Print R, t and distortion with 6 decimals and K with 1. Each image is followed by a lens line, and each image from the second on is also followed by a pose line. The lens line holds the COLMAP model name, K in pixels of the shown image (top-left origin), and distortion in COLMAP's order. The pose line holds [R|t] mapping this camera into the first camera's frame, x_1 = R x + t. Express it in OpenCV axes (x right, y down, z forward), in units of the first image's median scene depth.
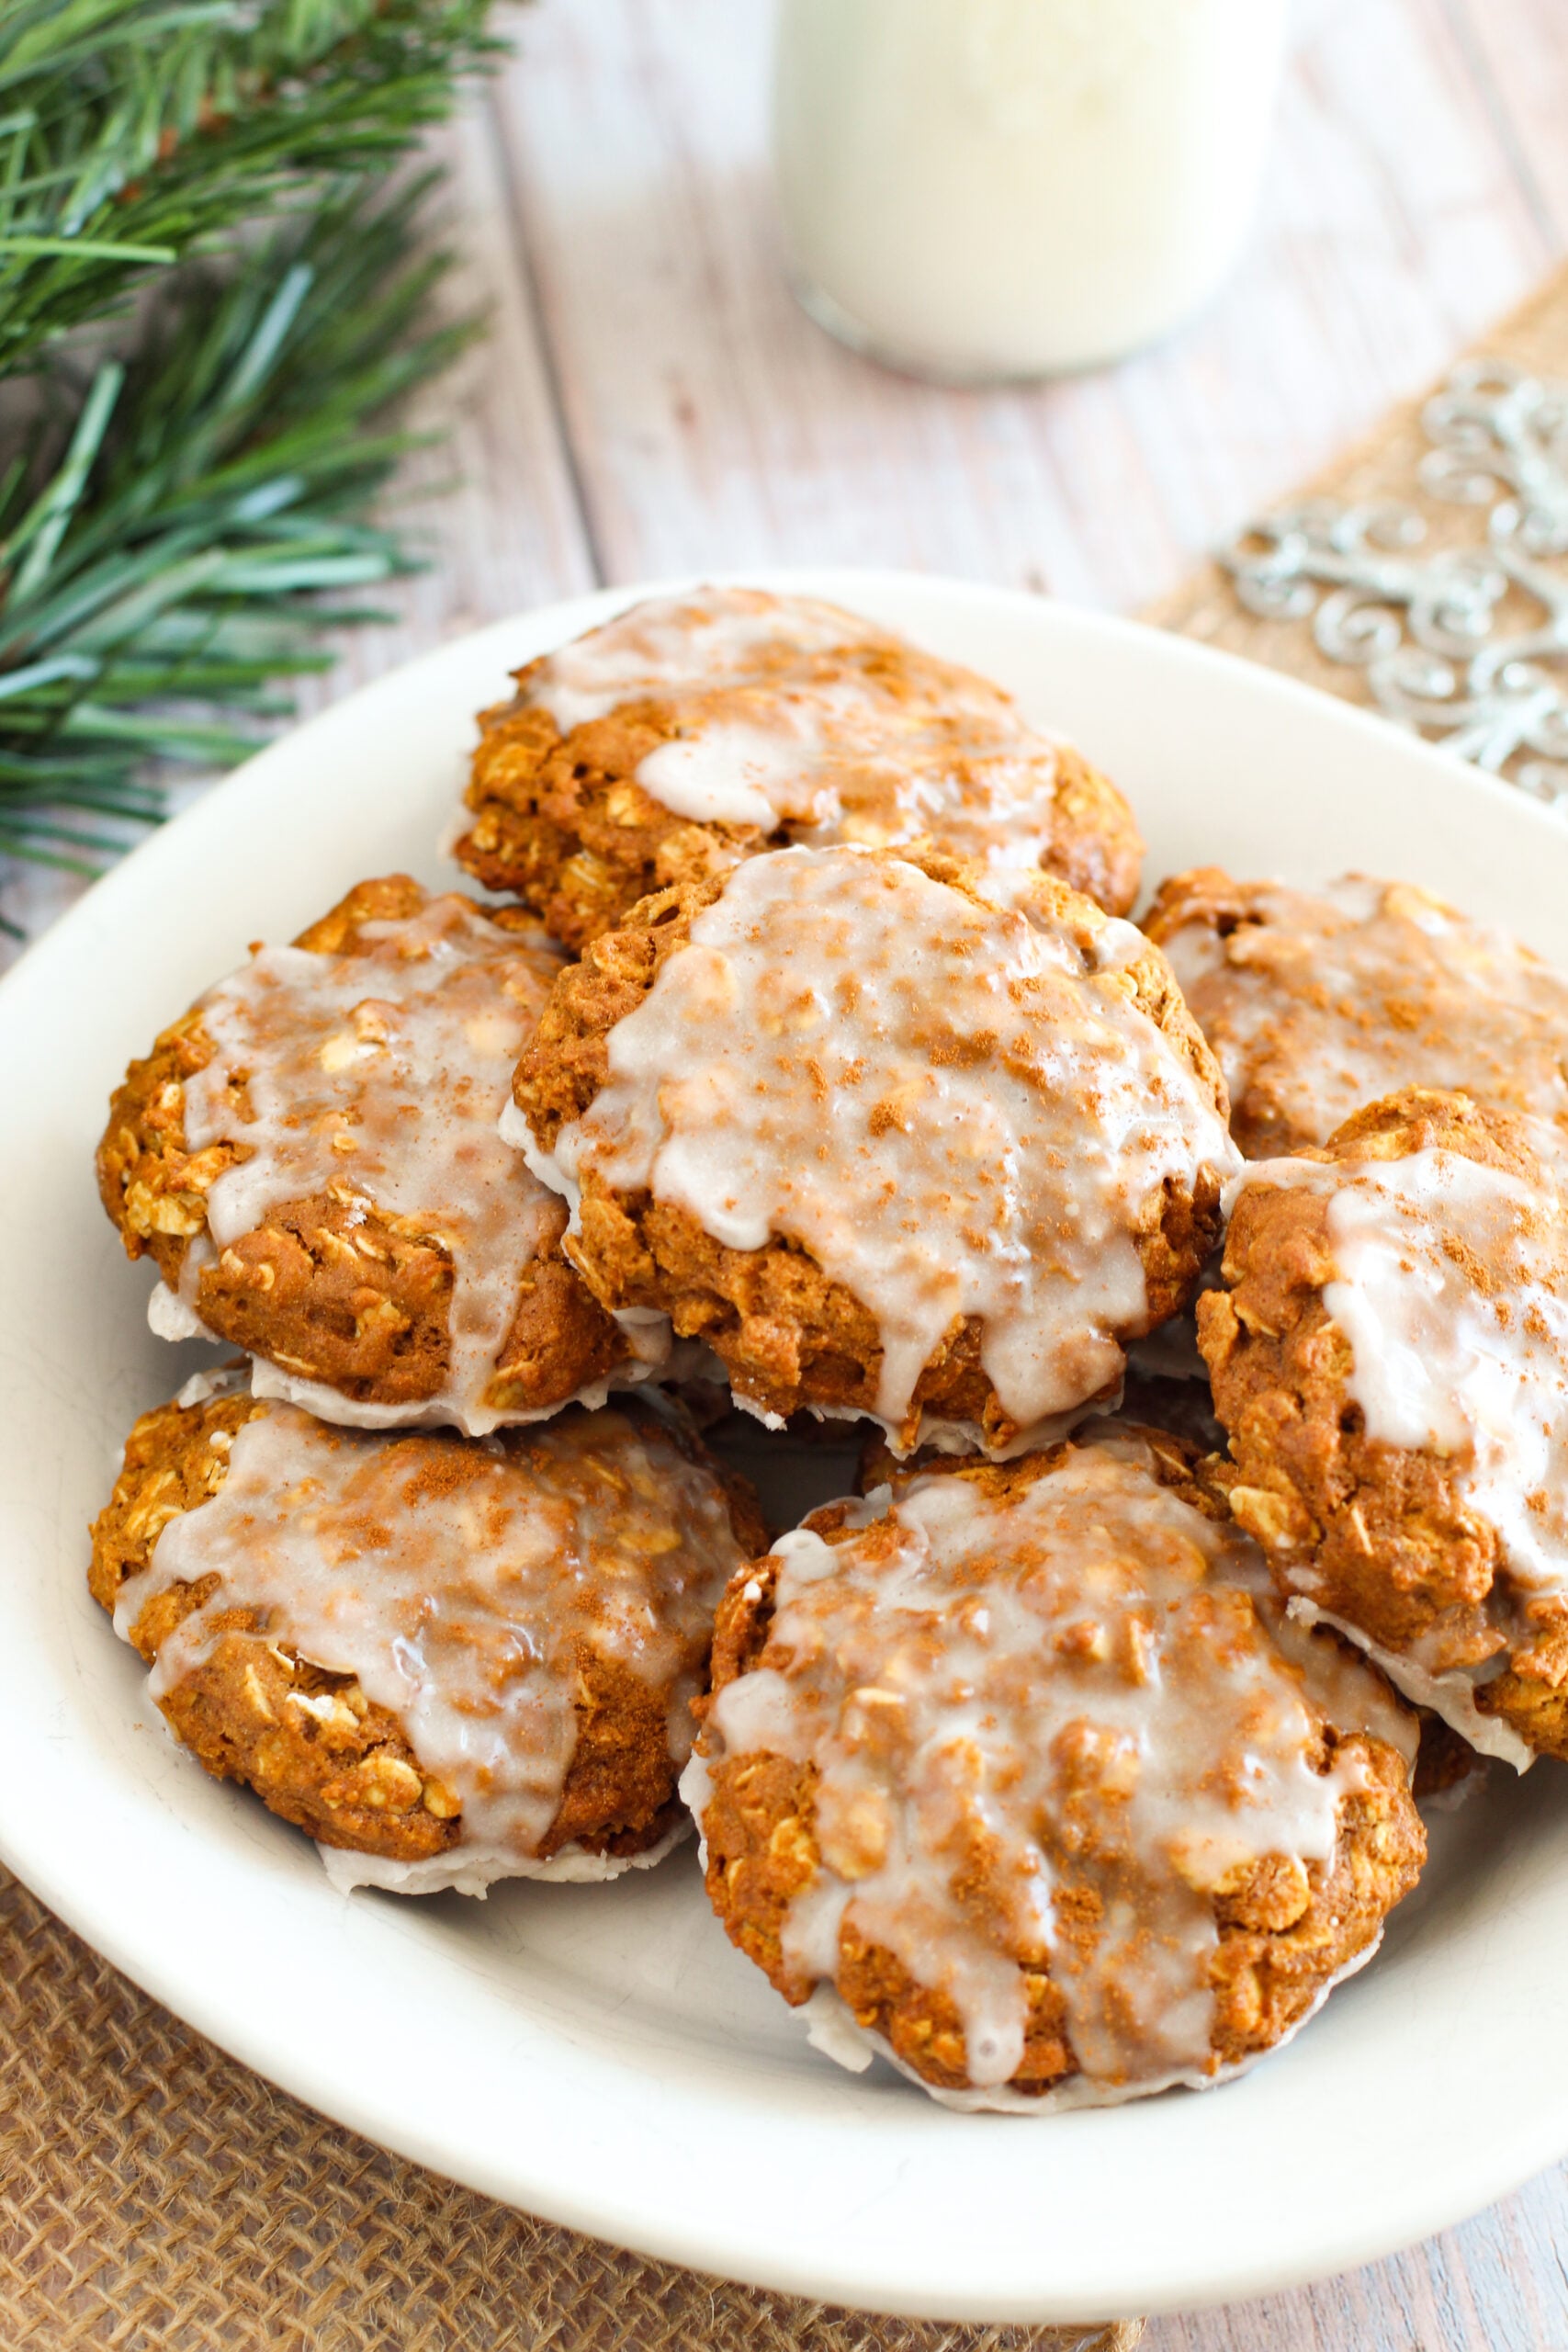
lens RADIAL K [[5801.9, 0, 784.0], [0, 5801.9, 1176.0], [0, 0, 1]] dist [-0.241948, 0.458755]
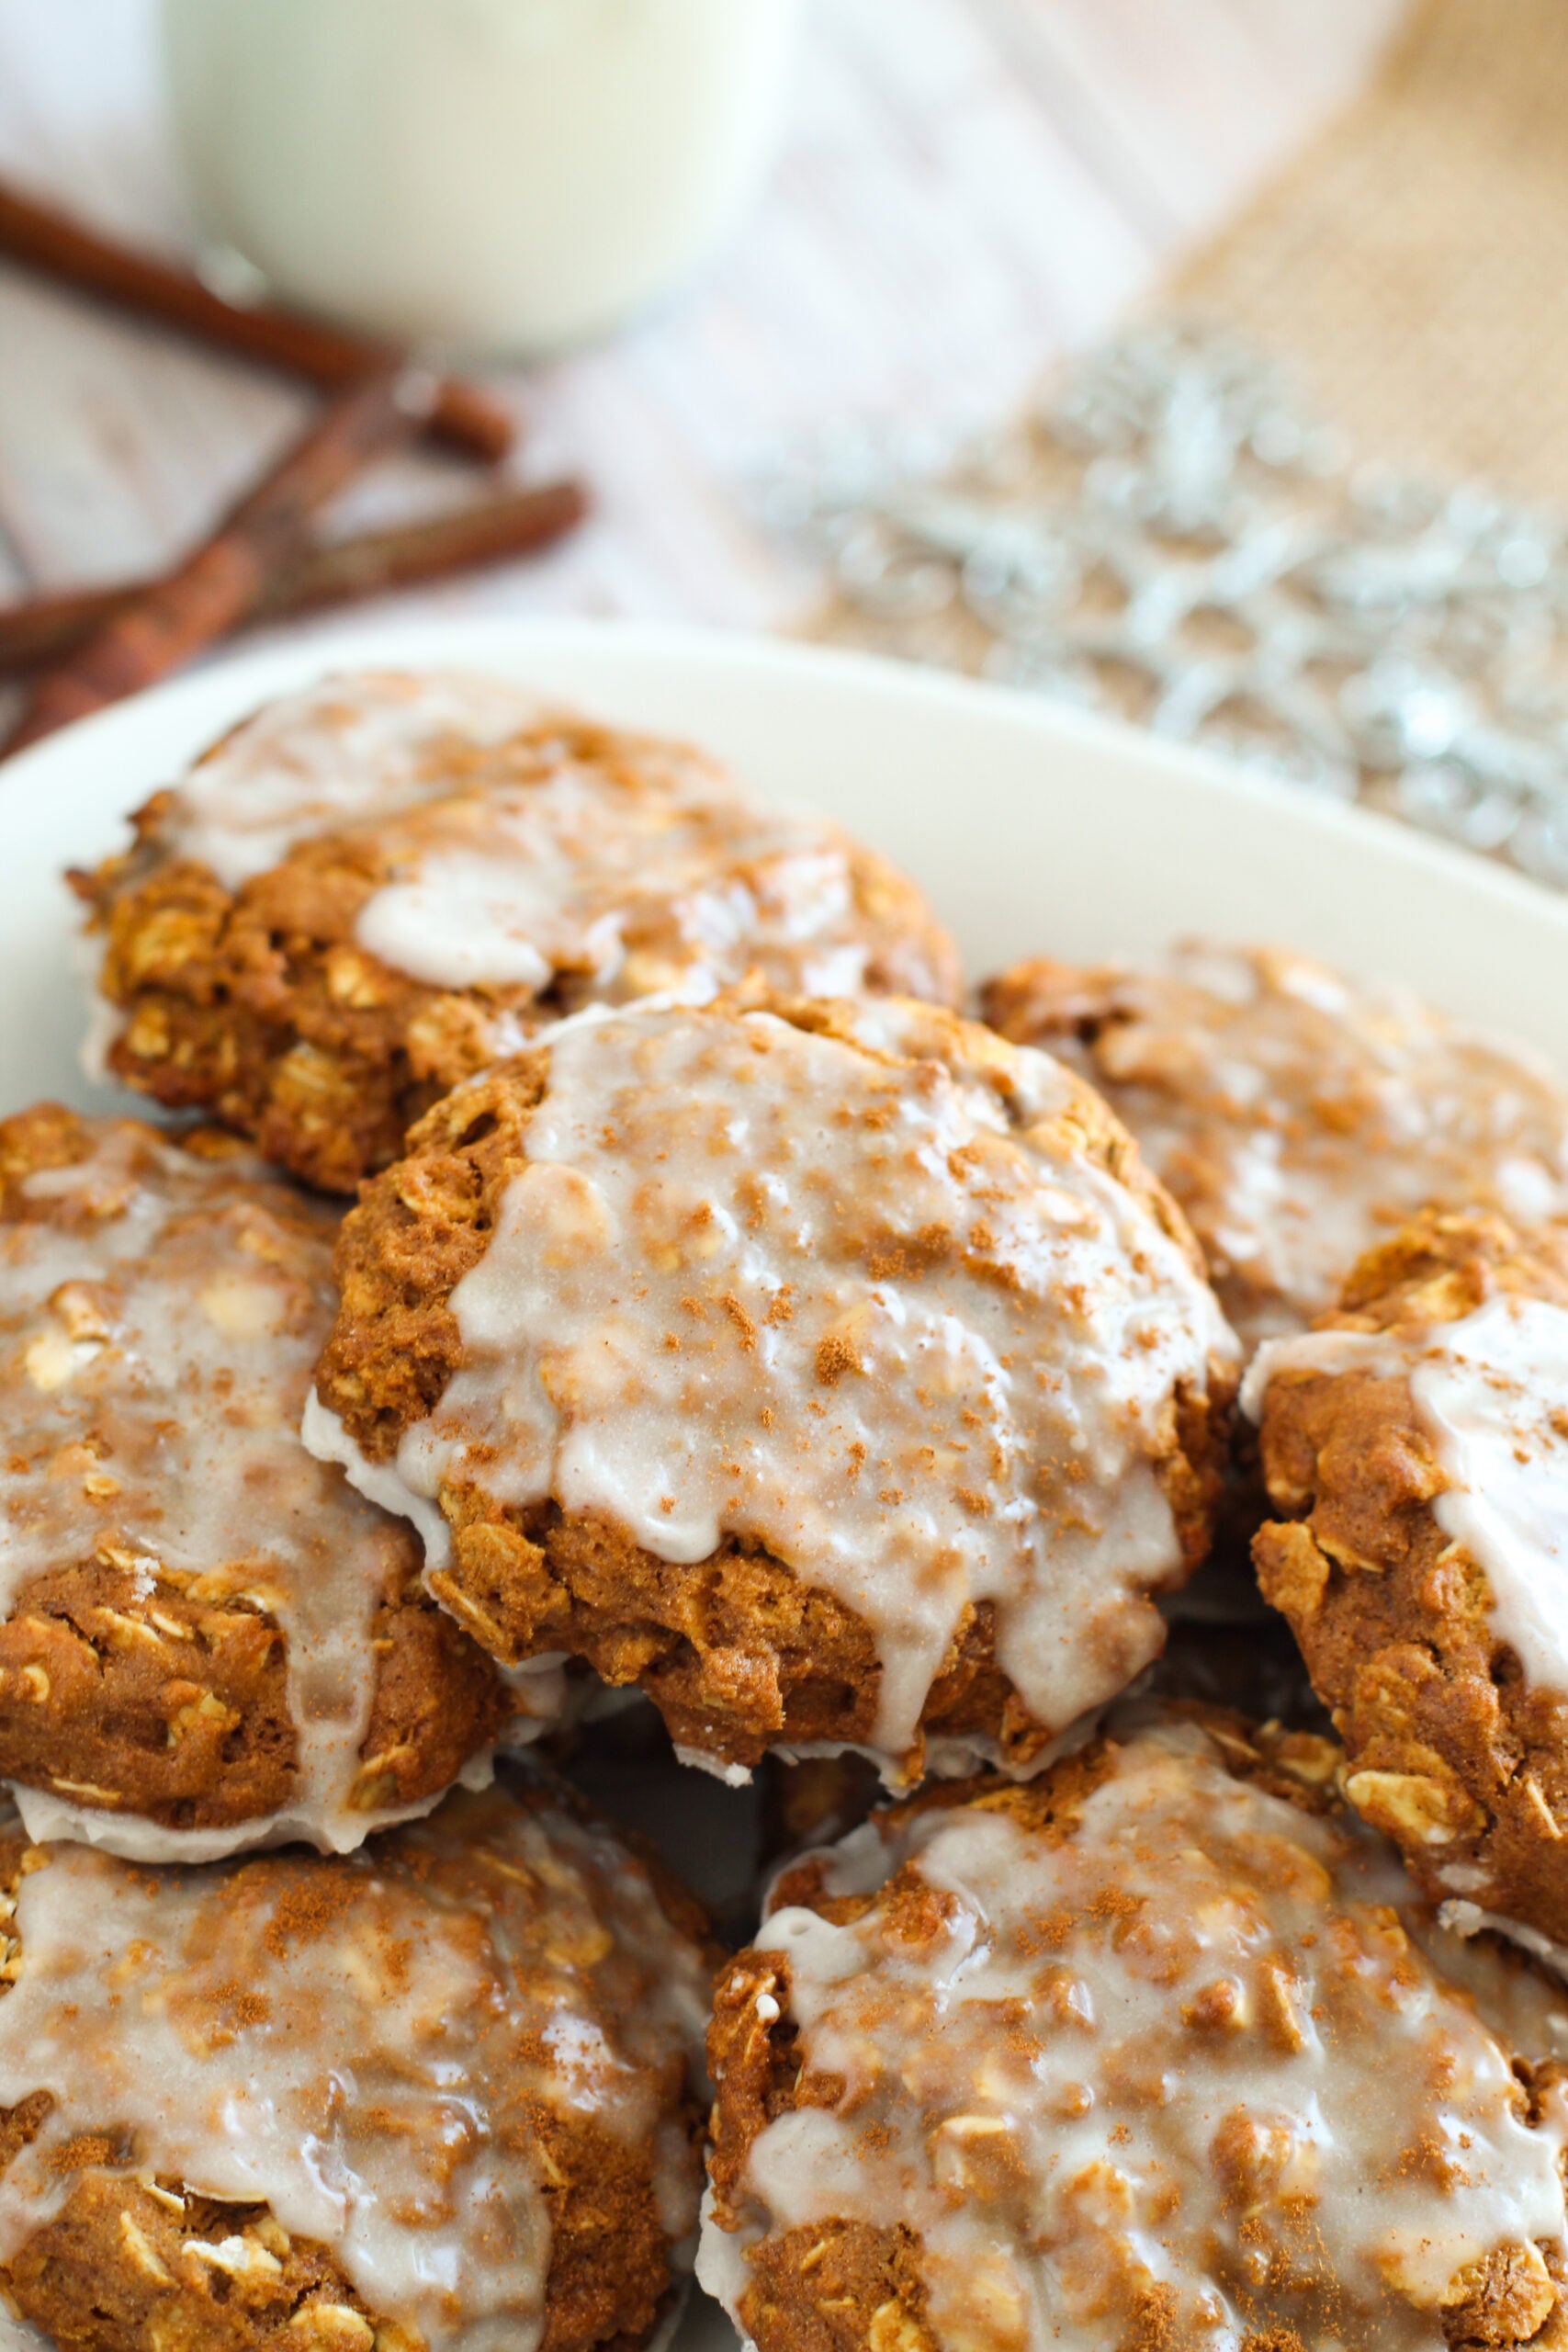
lens RADIAL K [[5935.0, 0, 676.4], [0, 5935.0, 1175.4], [0, 0, 1]] dist [-0.271040, 0.590039]
pose [[0.970431, -0.131756, 0.202250, -0.157846], [0.129499, 0.991279, 0.024415, -0.055894], [-0.203703, 0.002498, 0.979030, 0.248777]]
